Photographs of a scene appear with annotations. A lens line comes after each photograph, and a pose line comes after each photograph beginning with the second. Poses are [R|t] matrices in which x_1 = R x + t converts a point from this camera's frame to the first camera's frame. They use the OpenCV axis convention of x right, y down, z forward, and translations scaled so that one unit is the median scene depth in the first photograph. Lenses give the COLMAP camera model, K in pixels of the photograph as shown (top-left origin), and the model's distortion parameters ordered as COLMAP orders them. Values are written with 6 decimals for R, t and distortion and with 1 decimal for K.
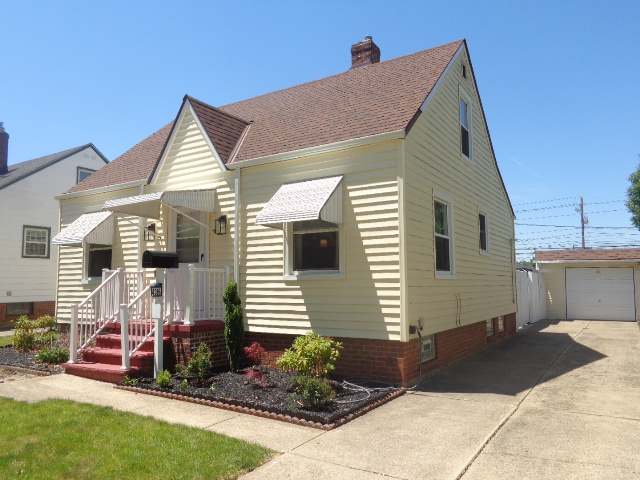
lens RADIAL K [[481.2, 0, 321.1], [0, 481.2, 240.6], [0, 0, 1]] dist [-0.000451, 0.001789]
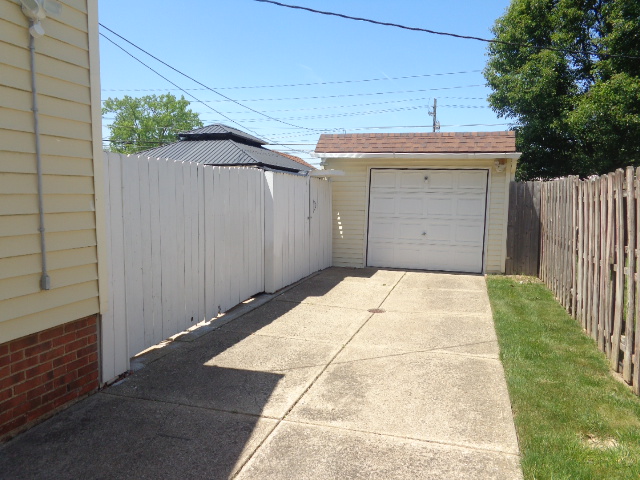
lens RADIAL K [[481.3, 0, 320.0], [0, 481.3, 240.0], [0, 0, 1]] dist [-0.000280, 0.002621]
pose [[0.965939, -0.008670, 0.258624, 0.794986], [-0.039631, 0.982692, 0.180961, 0.099316], [-0.255717, -0.185047, 0.948877, 1.264480]]
